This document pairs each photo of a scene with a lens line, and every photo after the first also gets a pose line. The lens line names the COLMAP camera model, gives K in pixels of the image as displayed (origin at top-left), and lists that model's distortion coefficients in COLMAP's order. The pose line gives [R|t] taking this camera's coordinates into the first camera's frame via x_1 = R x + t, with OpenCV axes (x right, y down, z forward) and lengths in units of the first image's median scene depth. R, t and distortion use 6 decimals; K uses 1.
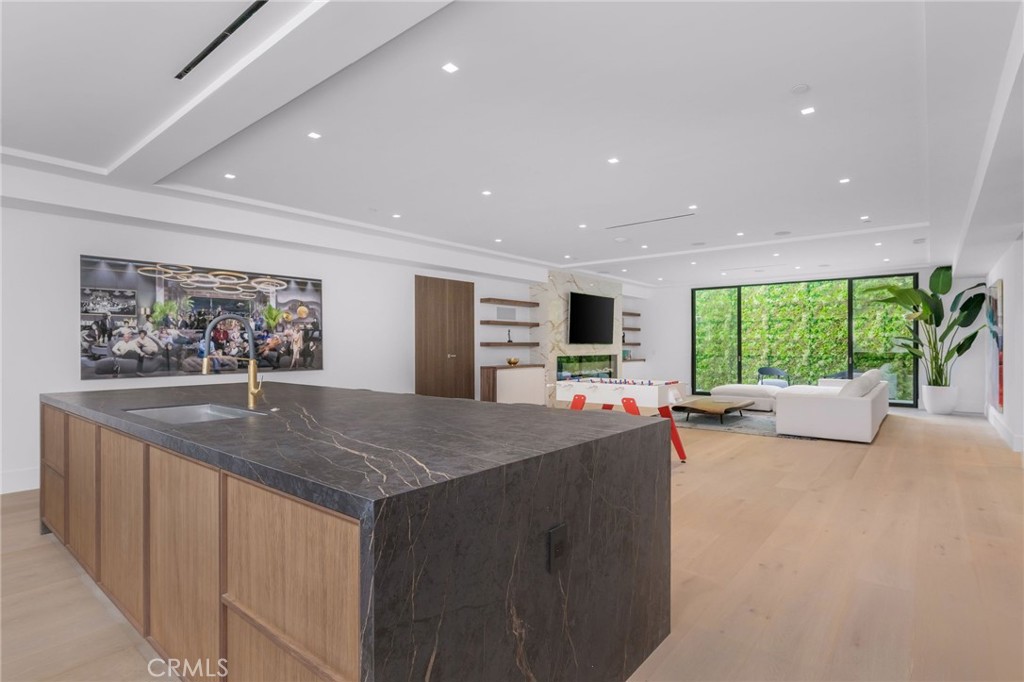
lens RADIAL K [[519.9, 0, 512.0], [0, 519.9, 341.0], [0, 0, 1]] dist [-0.002680, -0.000609]
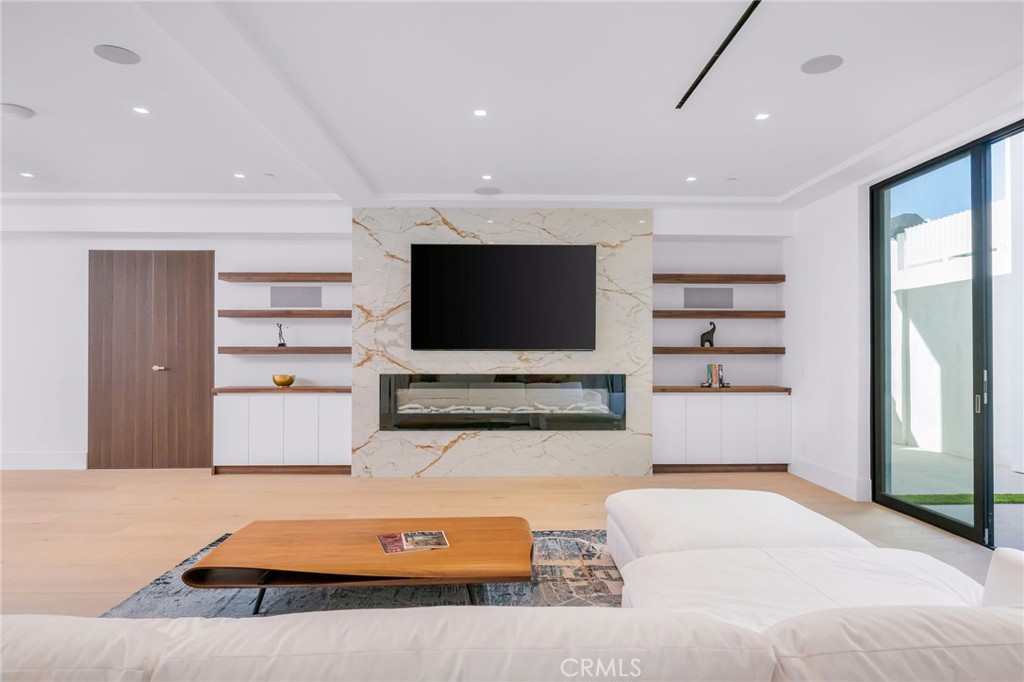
lens RADIAL K [[574.3, 0, 507.5], [0, 574.3, 303.8], [0, 0, 1]] dist [-0.018113, 0.000316]
pose [[0.656460, -0.061726, -0.751831, 0.476366], [0.005537, 0.997014, -0.077021, 0.003966], [0.754340, 0.046398, 0.654842, 0.589496]]
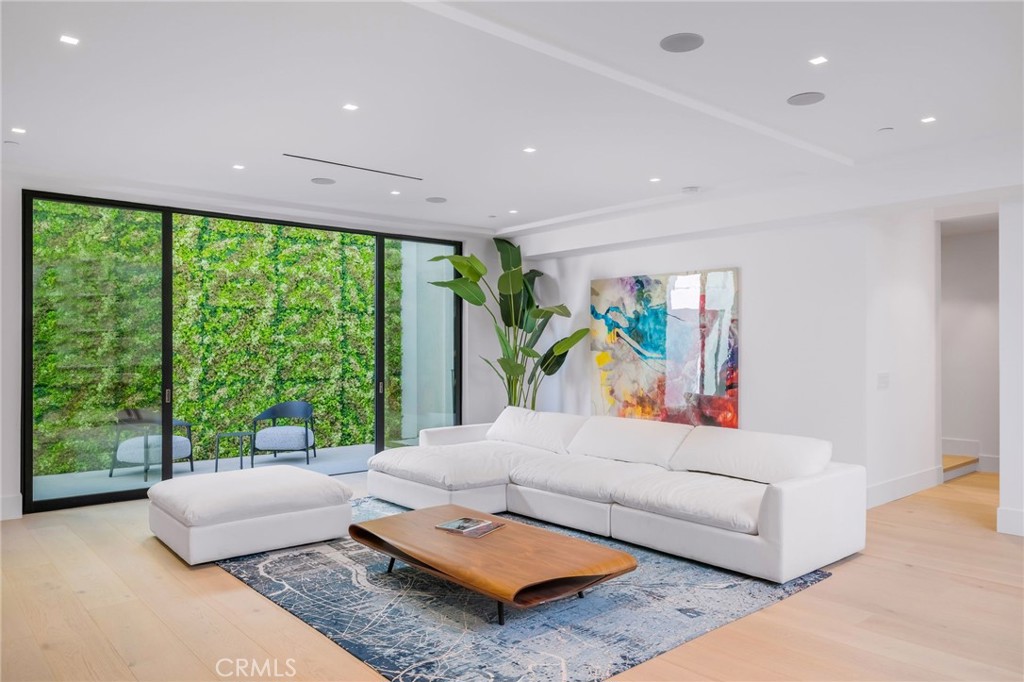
lens RADIAL K [[722.0, 0, 512.0], [0, 722.0, 341.0], [0, 0, 1]] dist [-0.000251, 0.000183]
pose [[0.170305, 0.013454, 0.985300, -0.051956], [-0.006167, 0.999902, -0.012588, -0.001166], [-0.985372, -0.003933, 0.170371, 0.639402]]
